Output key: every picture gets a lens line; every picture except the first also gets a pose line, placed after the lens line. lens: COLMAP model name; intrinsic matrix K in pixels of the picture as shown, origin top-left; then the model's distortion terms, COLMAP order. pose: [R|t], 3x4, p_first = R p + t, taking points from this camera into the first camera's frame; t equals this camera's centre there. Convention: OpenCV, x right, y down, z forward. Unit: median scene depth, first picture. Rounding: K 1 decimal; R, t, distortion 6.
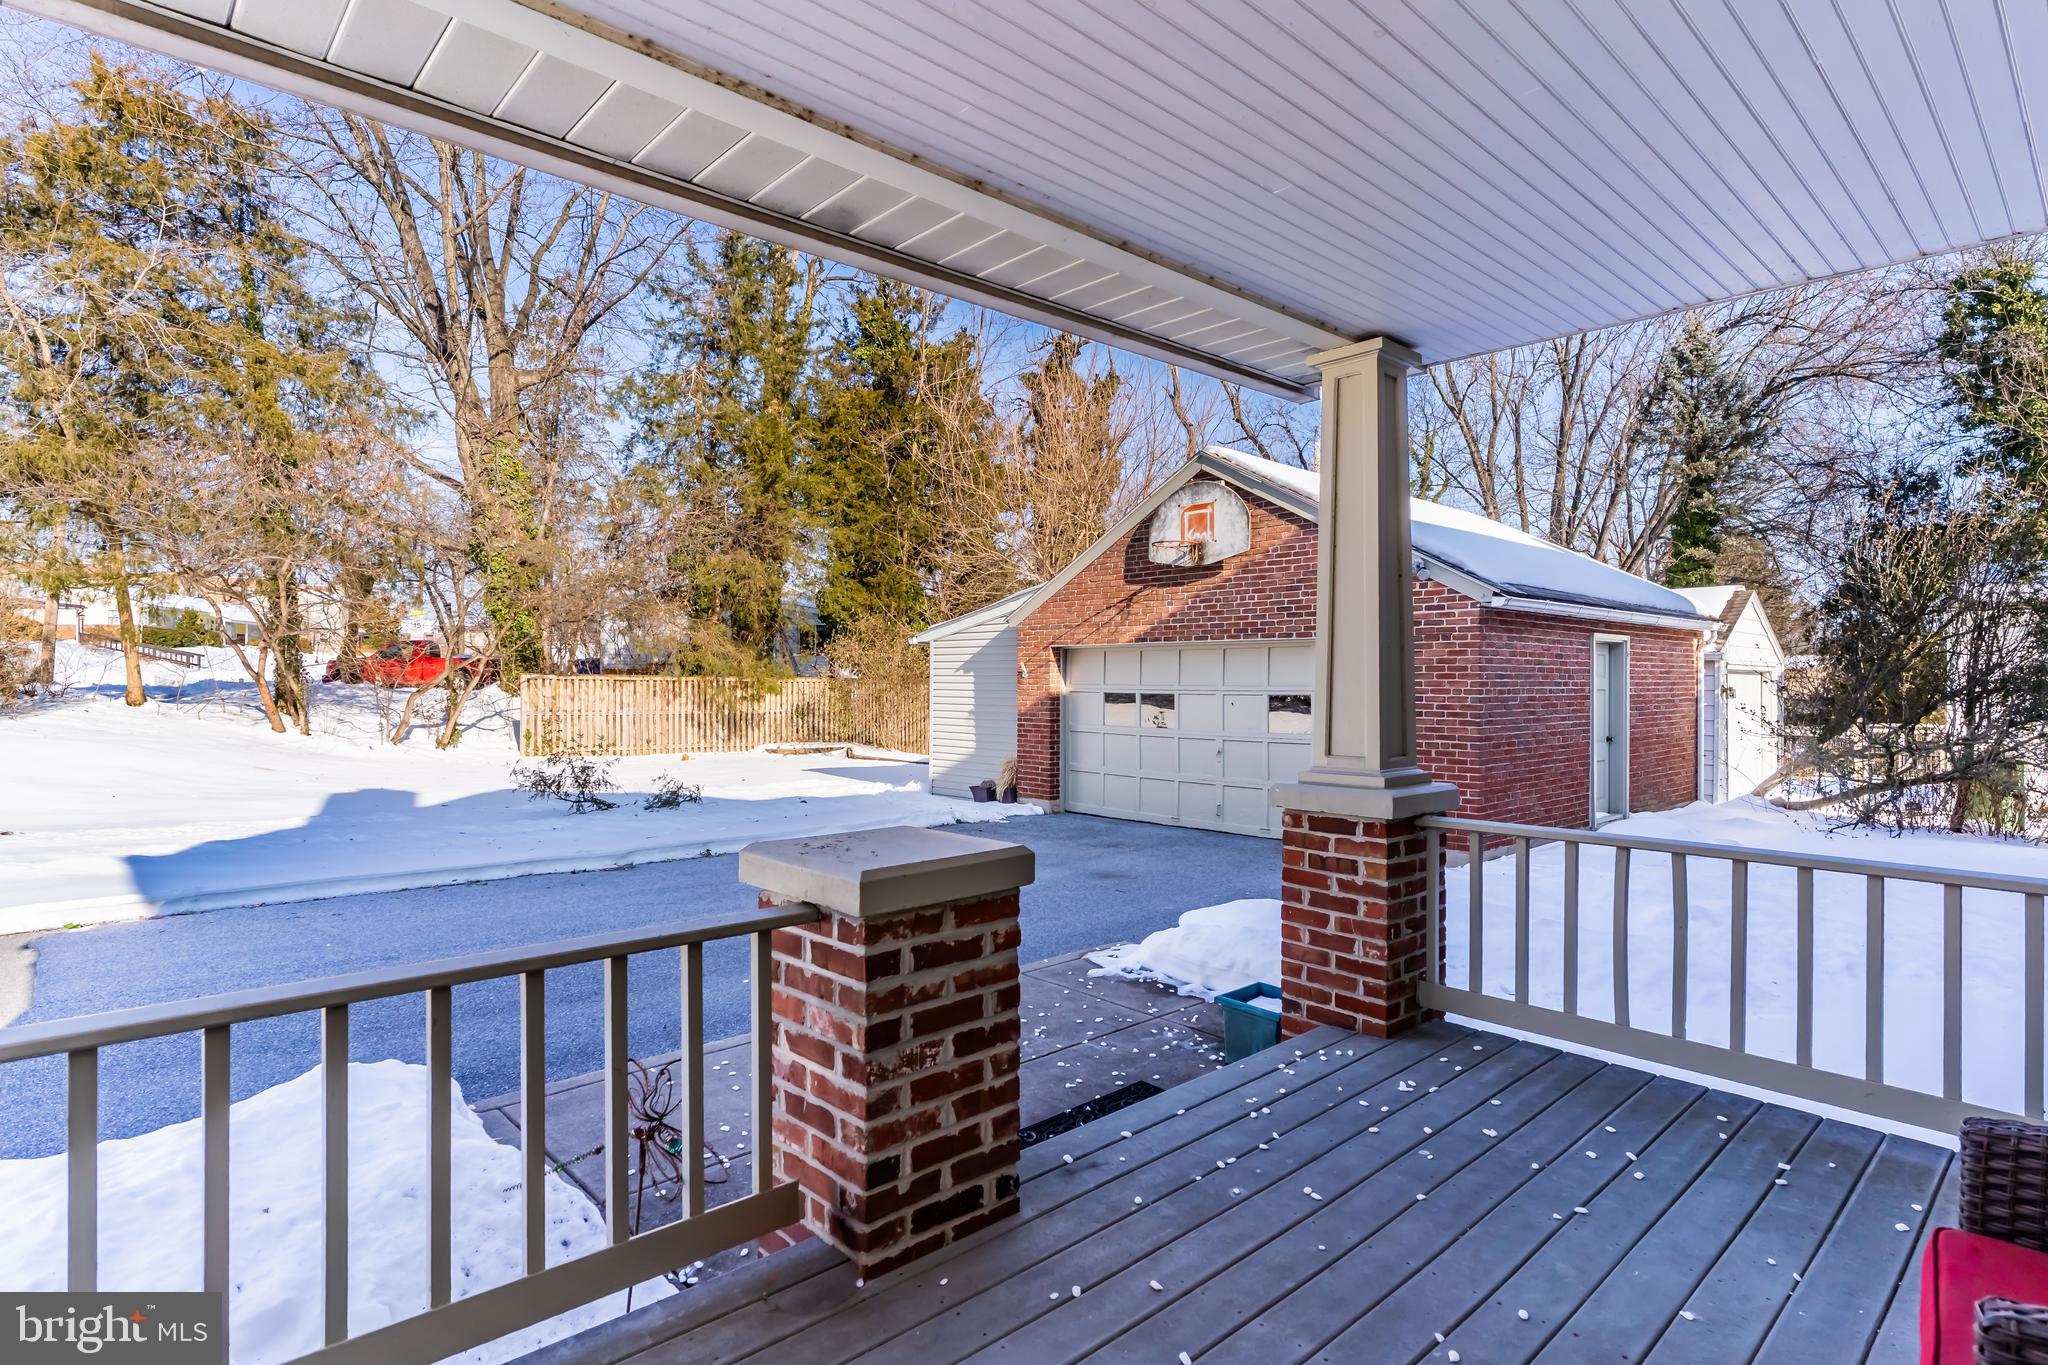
lens RADIAL K [[1048.3, 0, 1024.0], [0, 1048.3, 682.5], [0, 0, 1]] dist [-0.001806, -0.001562]
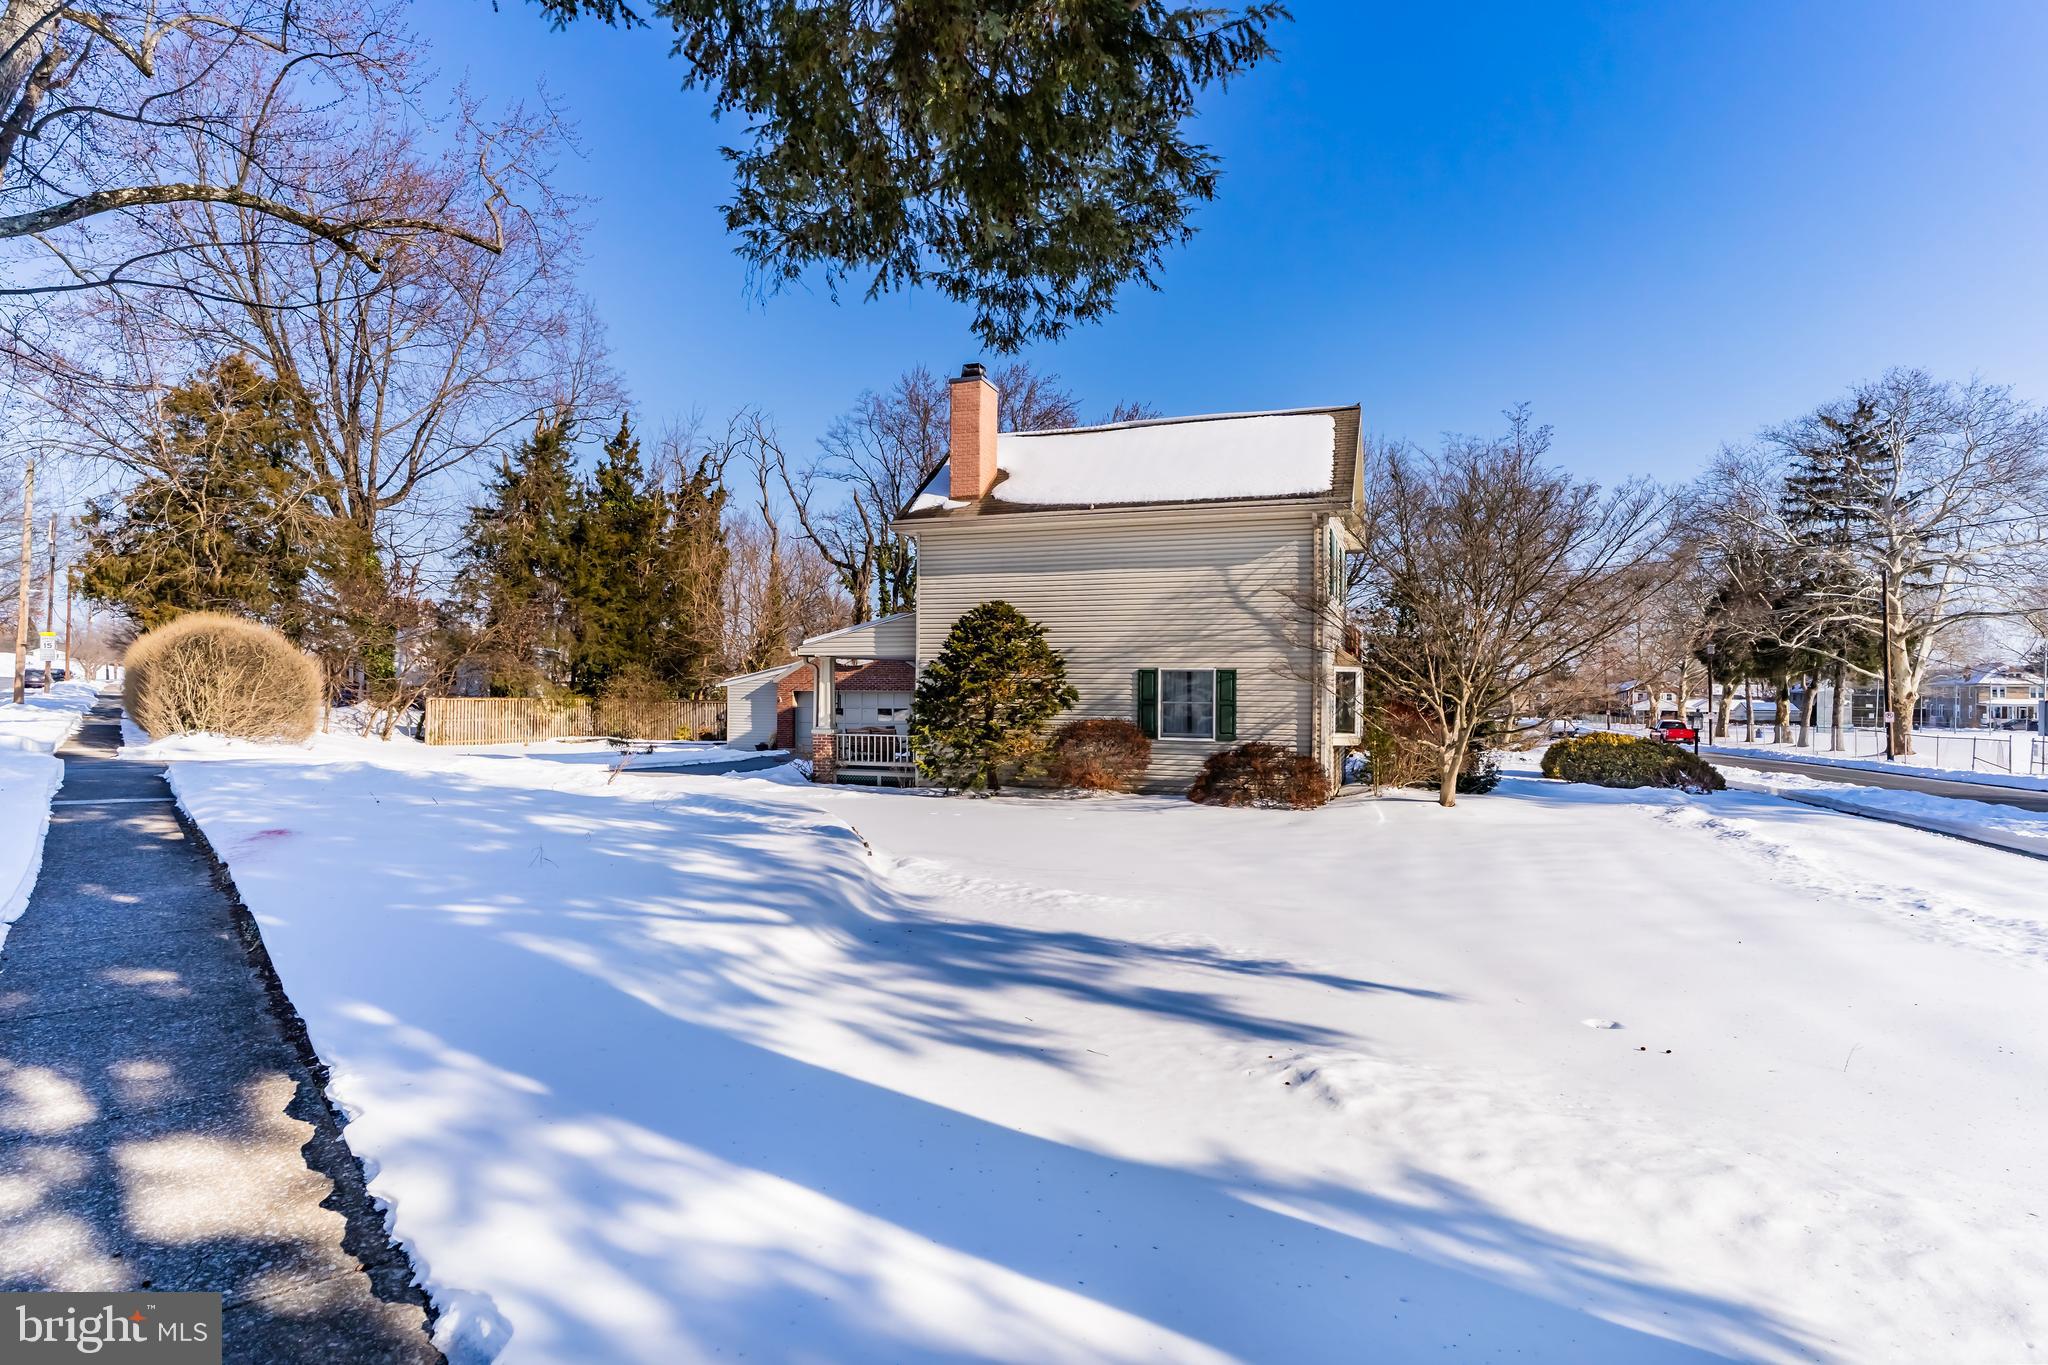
lens RADIAL K [[1061.8, 0, 1032.2], [0, 1061.8, 657.5], [0, 0, 1]] dist [0.005894, 0.002356]
pose [[0.886678, -0.001463, 0.462384, -0.628949], [0.008009, 0.999894, -0.012195, -0.075119], [-0.462317, 0.014516, 0.886596, -1.564143]]
